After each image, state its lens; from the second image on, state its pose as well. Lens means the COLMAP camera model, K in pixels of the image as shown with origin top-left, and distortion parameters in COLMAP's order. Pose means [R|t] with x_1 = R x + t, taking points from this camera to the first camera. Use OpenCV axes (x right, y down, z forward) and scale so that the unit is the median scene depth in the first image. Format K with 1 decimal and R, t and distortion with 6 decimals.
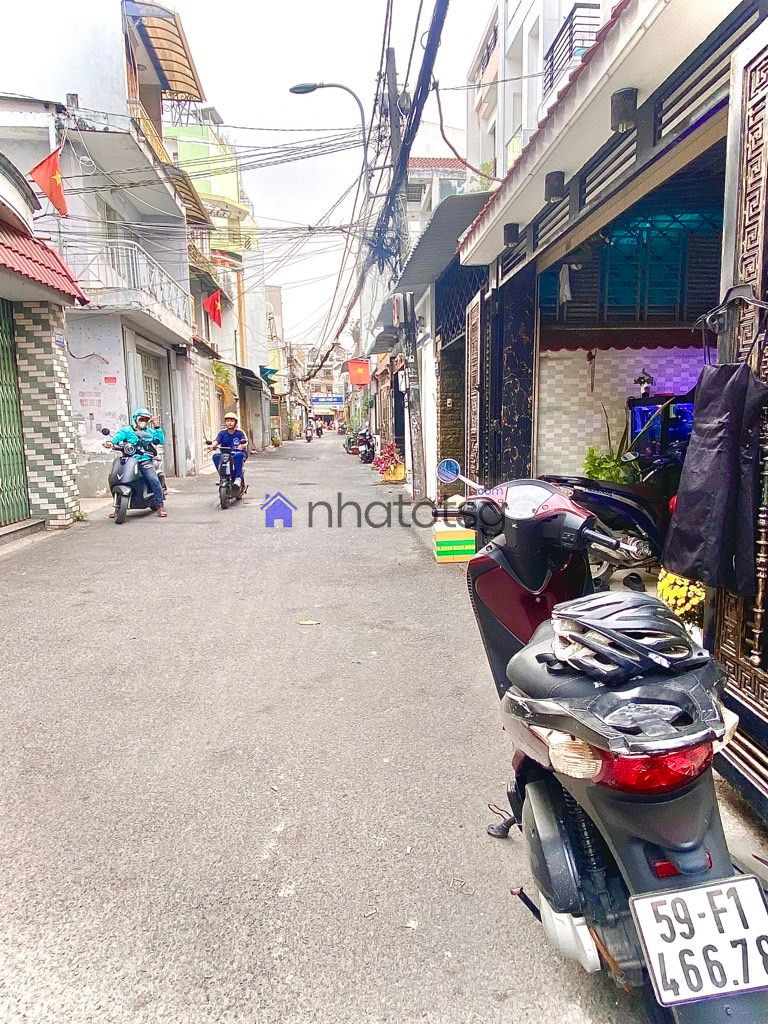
lens RADIAL K [[596.7, 0, 384.0], [0, 596.7, 512.0], [0, 0, 1]] dist [0.000555, -0.001864]
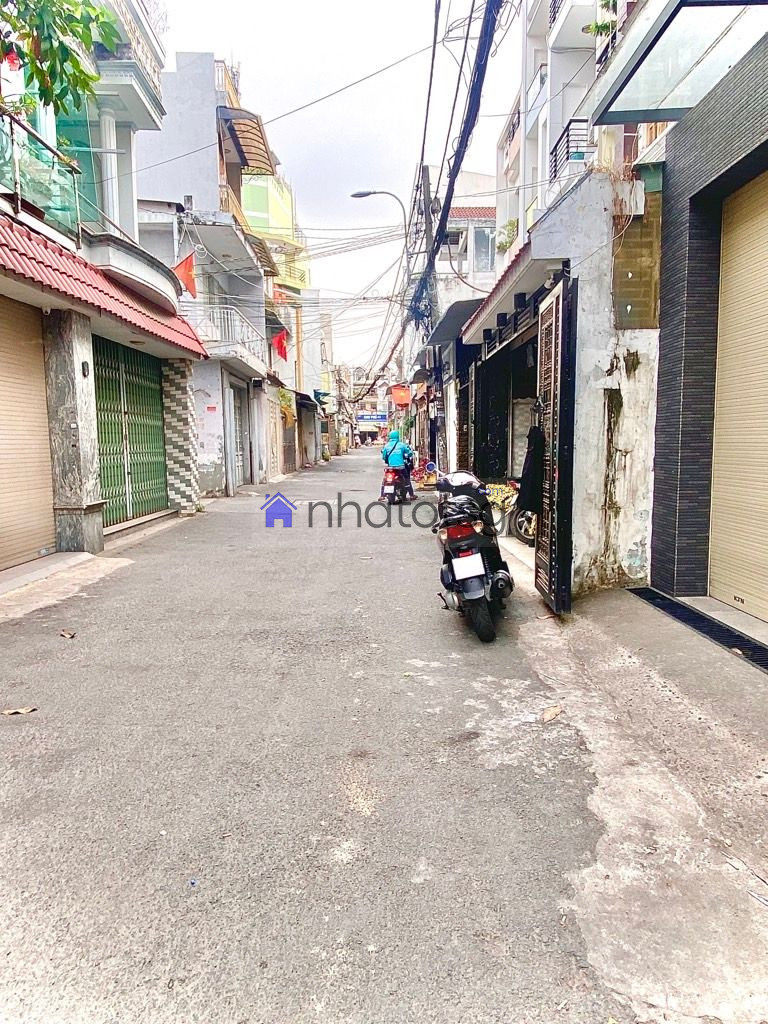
lens RADIAL K [[596.7, 0, 384.0], [0, 596.7, 512.0], [0, 0, 1]] dist [0.000555, -0.001864]
pose [[0.997410, 0.012394, -0.070843, 0.017841], [-0.014241, 0.999570, -0.025620, 0.033509], [0.070495, 0.026562, 0.997158, -0.270280]]
